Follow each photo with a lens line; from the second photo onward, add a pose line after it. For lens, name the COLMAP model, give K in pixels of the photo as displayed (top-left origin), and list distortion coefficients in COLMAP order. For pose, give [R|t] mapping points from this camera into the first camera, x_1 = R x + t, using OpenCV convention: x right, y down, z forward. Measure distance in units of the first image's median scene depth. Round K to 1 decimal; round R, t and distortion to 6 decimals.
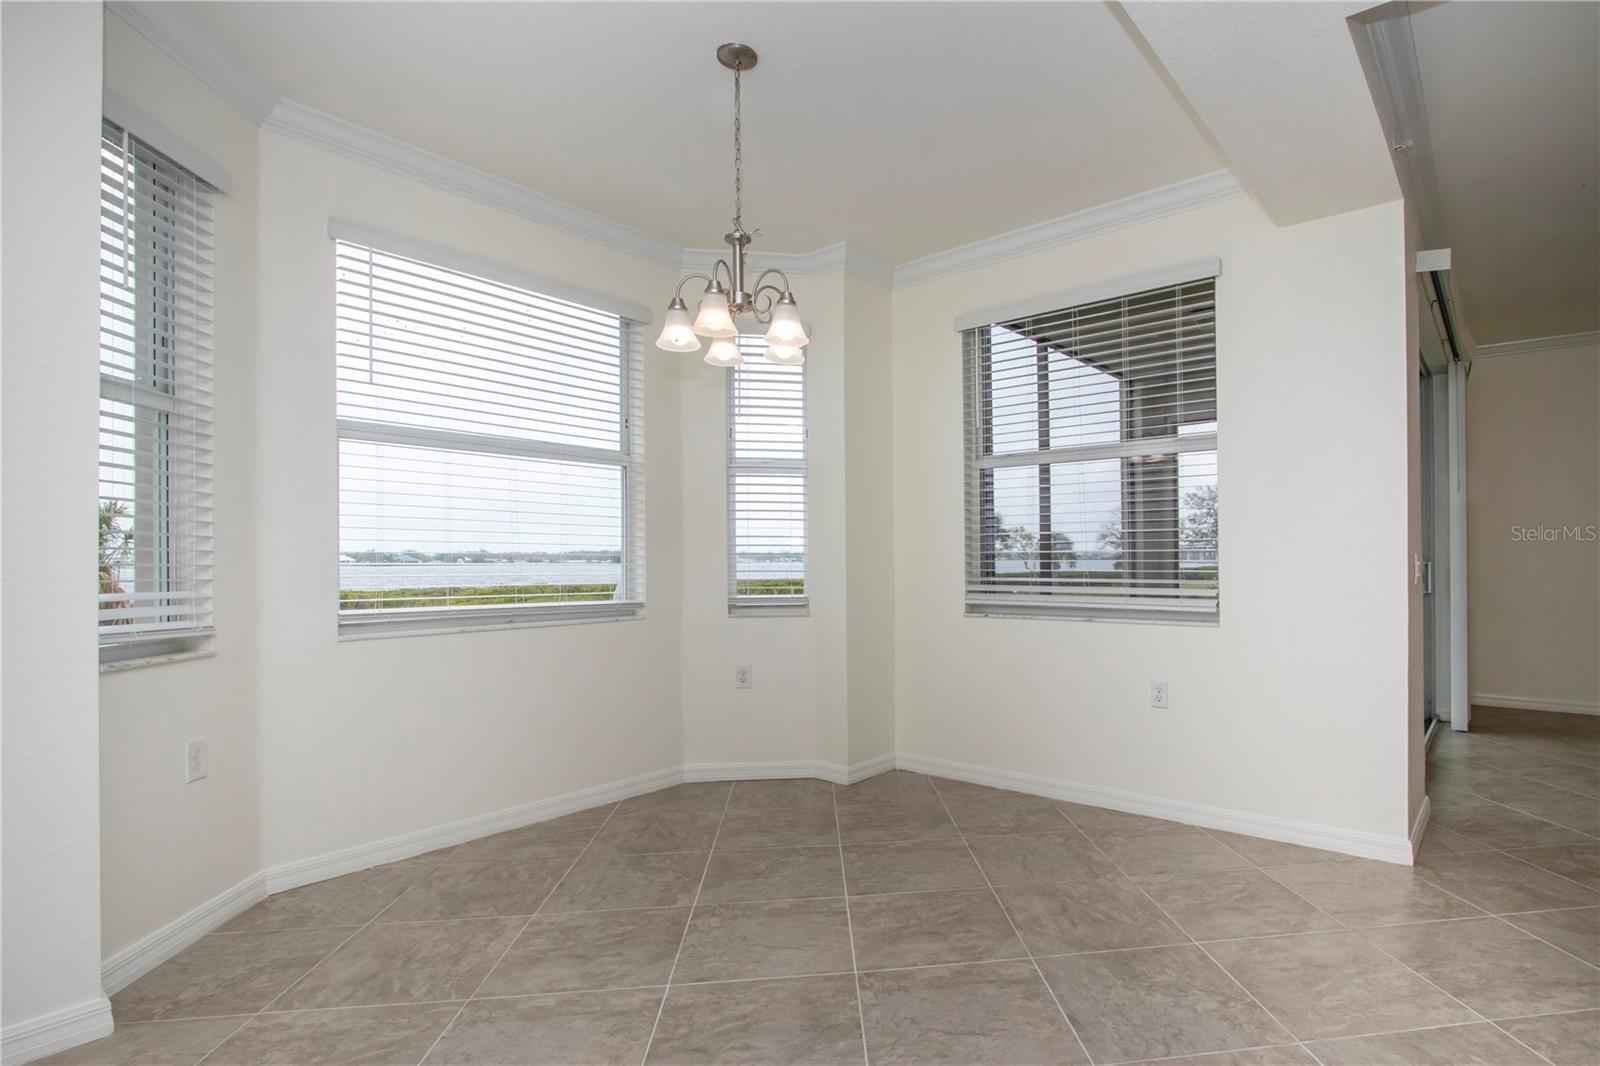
lens RADIAL K [[796.0, 0, 908.5], [0, 796.0, 552.0], [0, 0, 1]] dist [-0.004148, -0.000768]
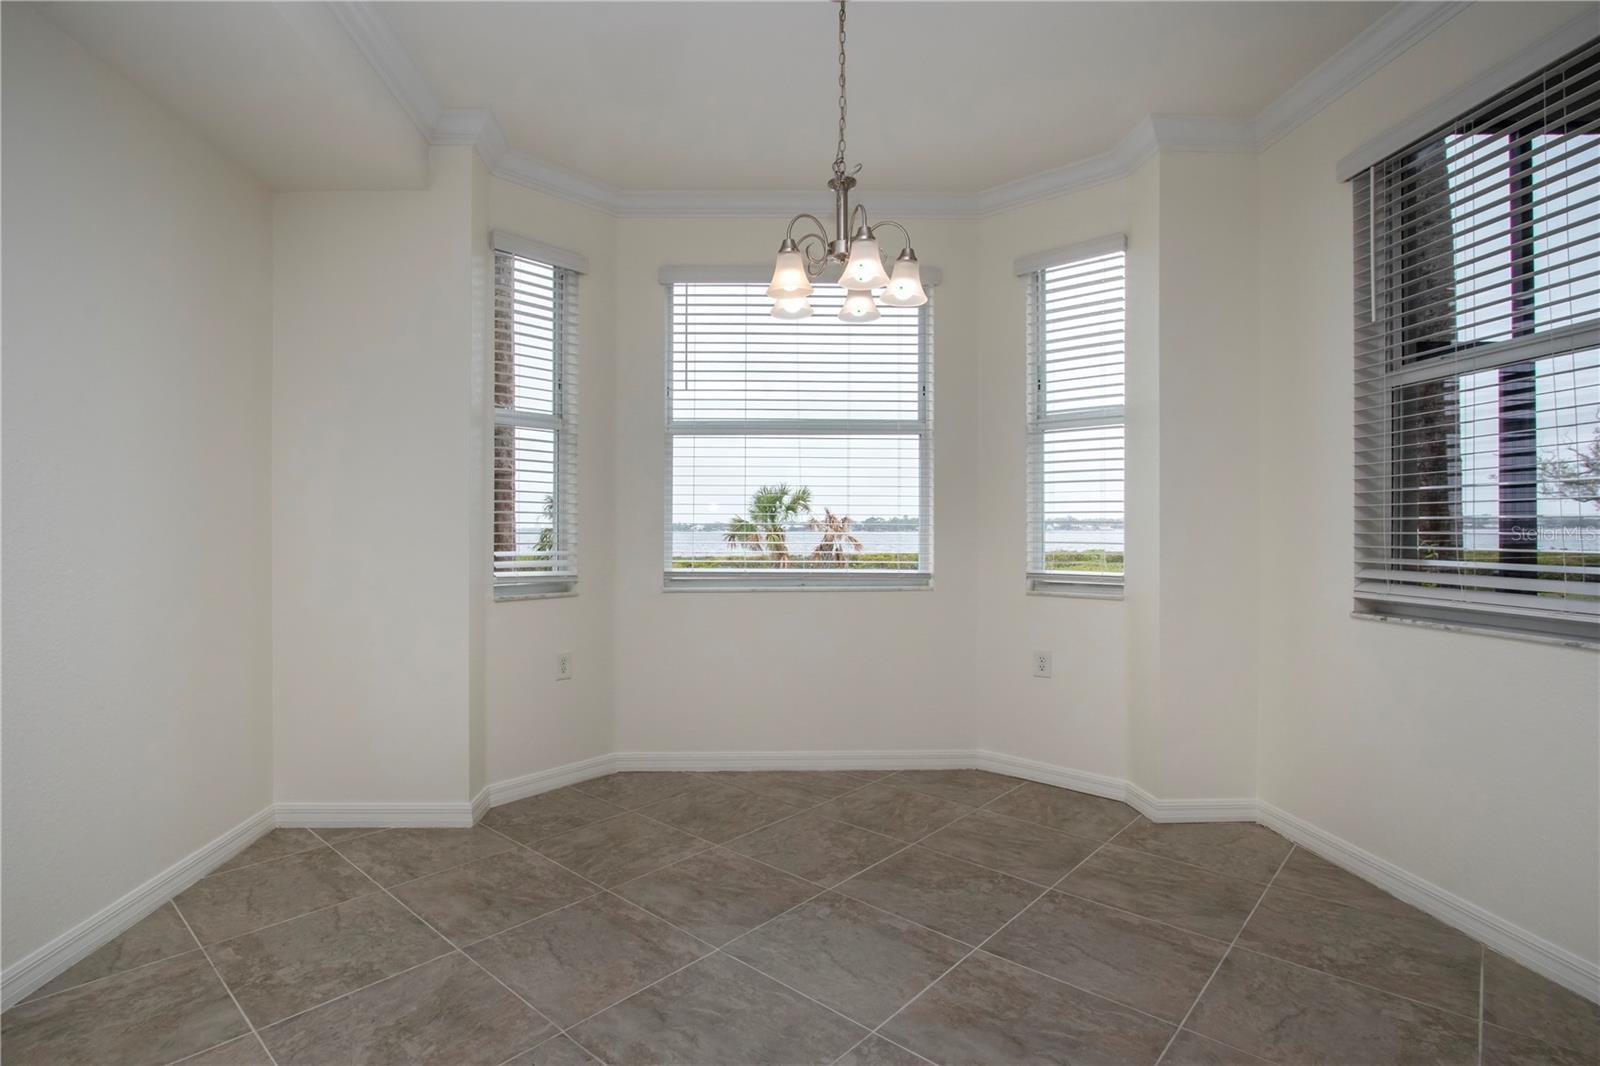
lens RADIAL K [[782.7, 0, 721.8], [0, 782.7, 527.8], [0, 0, 1]] dist [-0.009093, 0.000100]
pose [[0.613573, 0.000811, -0.789638, 0.304959], [0.008004, 0.999942, 0.007247, -0.001249], [0.789598, -0.010767, 0.613531, 0.246071]]
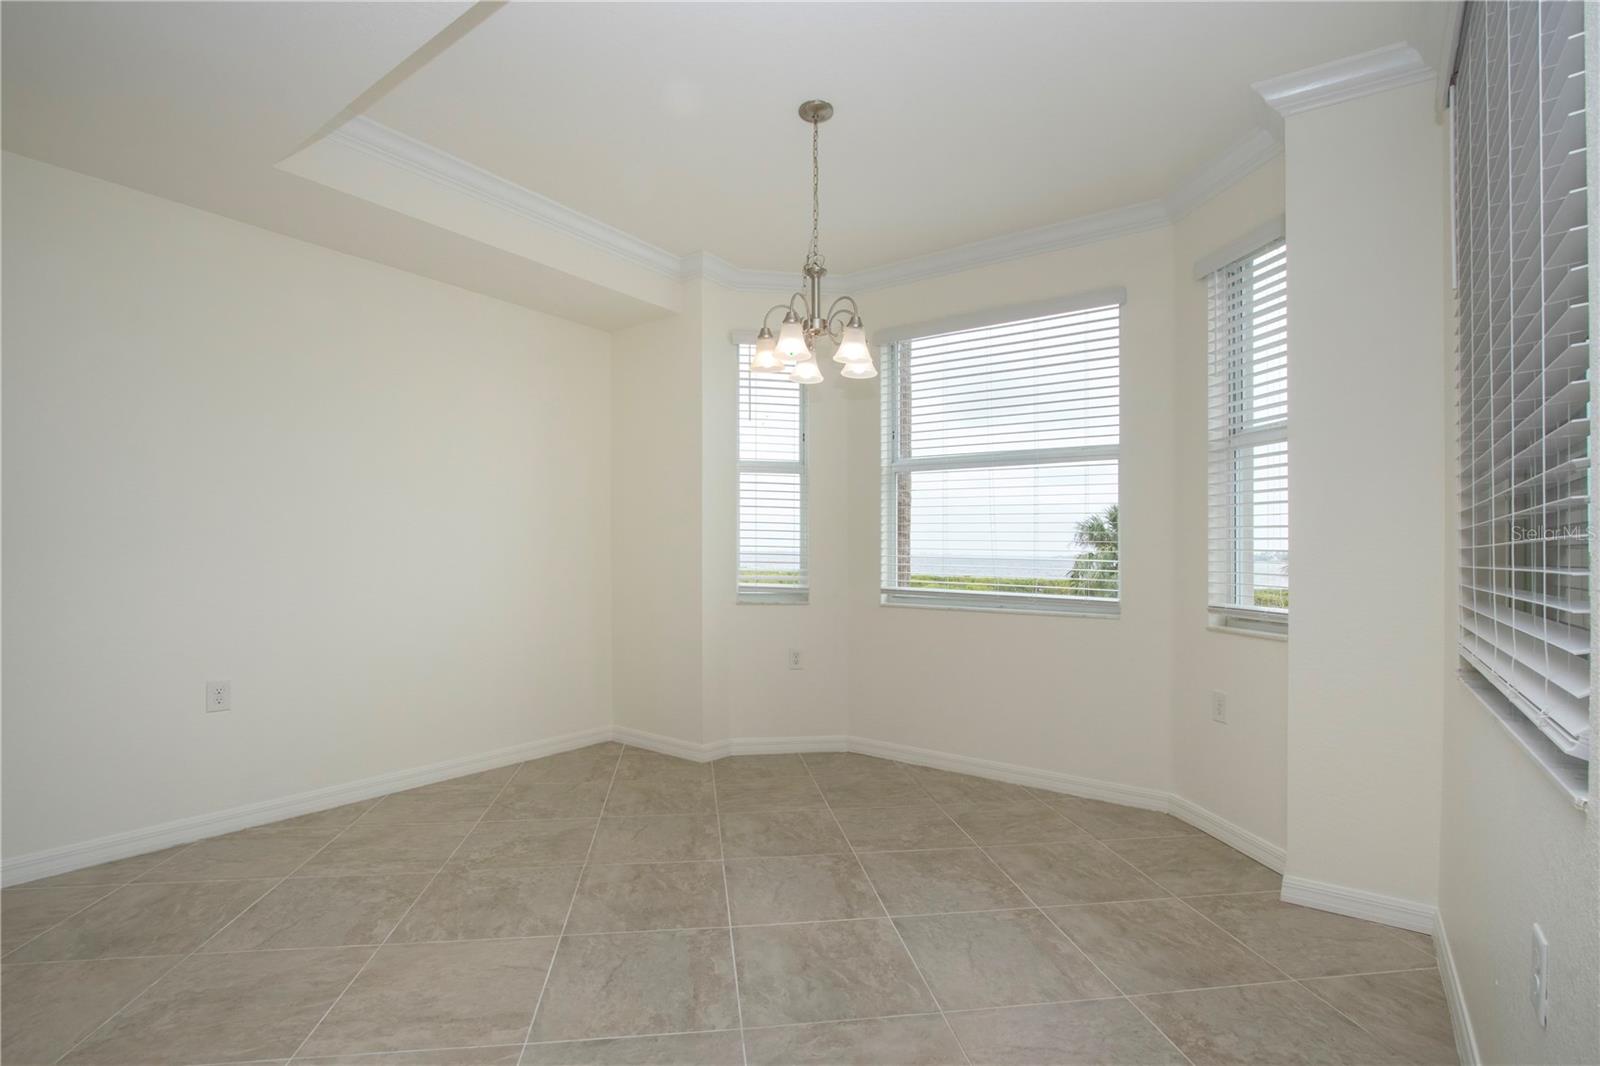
lens RADIAL K [[744.0, 0, 799.6], [0, 744.0, 552.1], [0, 0, 1]] dist [-0.011246, 0.000250]
pose [[0.020524, 0.001977, -0.999787, 0.617345], [-0.001759, 0.999997, 0.001941, 0.004071], [0.999788, 0.001718, 0.020528, 0.688273]]
